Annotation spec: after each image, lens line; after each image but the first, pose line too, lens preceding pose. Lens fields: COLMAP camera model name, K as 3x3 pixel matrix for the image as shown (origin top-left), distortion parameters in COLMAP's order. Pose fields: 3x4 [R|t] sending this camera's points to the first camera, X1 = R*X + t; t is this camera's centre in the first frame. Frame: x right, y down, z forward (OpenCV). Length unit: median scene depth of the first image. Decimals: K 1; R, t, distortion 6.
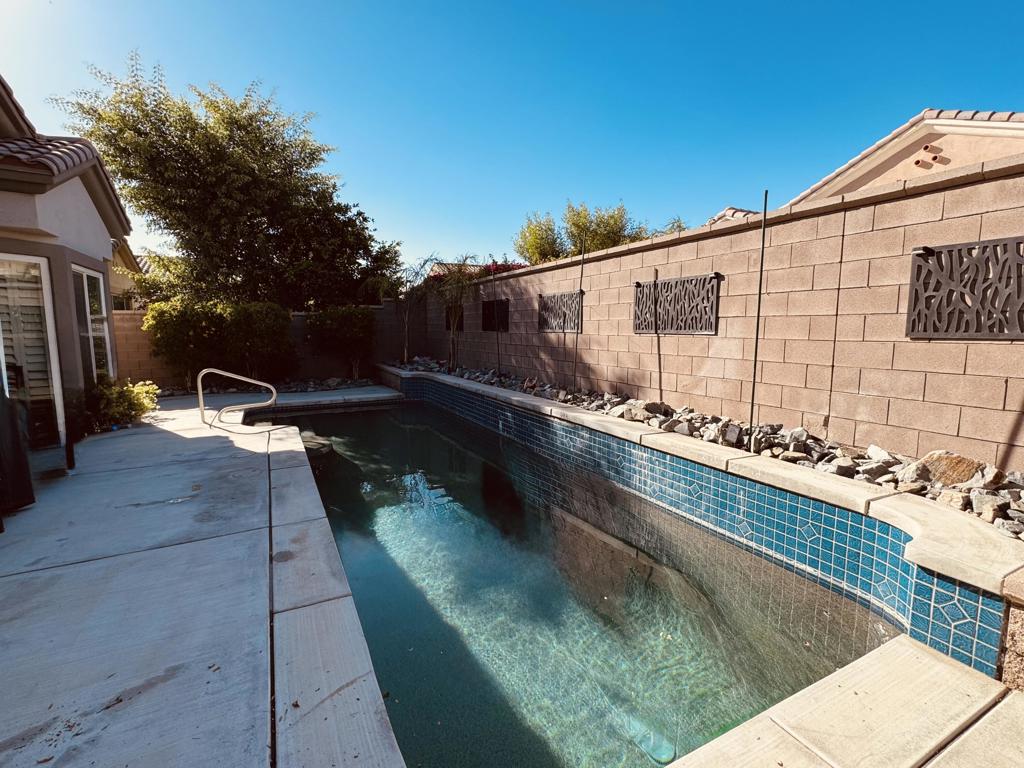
lens RADIAL K [[476.0, 0, 512.0], [0, 476.0, 384.0], [0, 0, 1]] dist [-0.000108, 0.000002]
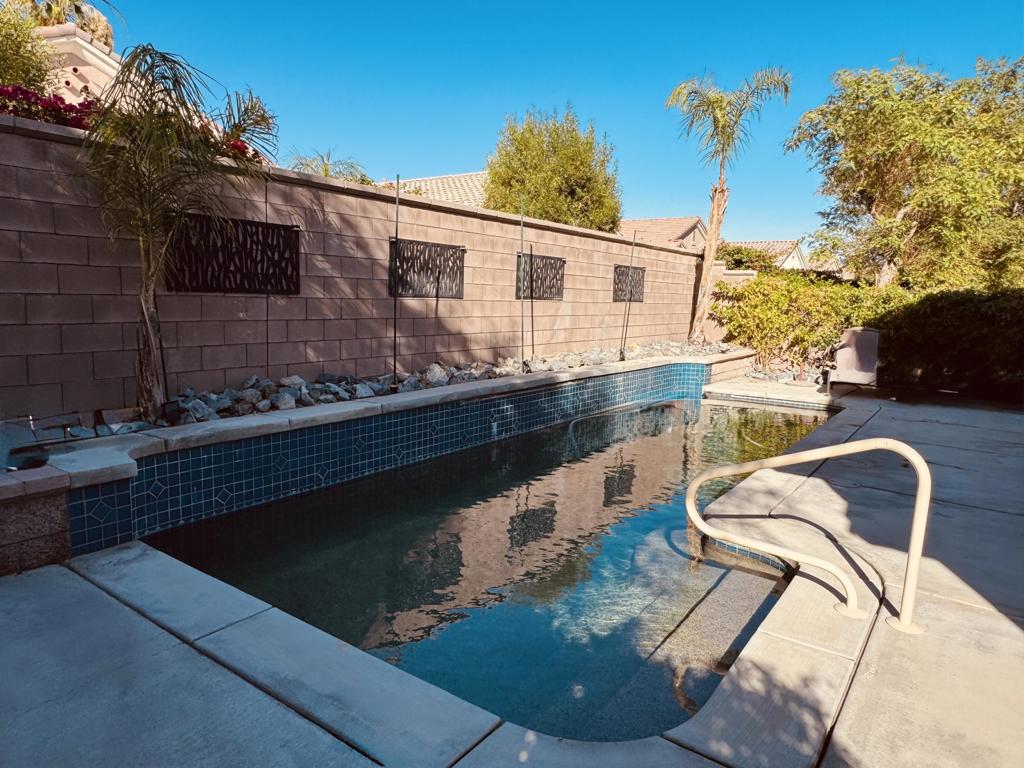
lens RADIAL K [[651.7, 0, 512.0], [0, 651.7, 384.0], [0, 0, 1]] dist [0.001387, 0.000172]
pose [[-0.455932, -0.128768, 0.880650, -1.131398], [0.079854, 0.979569, 0.184574, -0.200646], [-0.886425, 0.154477, -0.436334, 1.773445]]
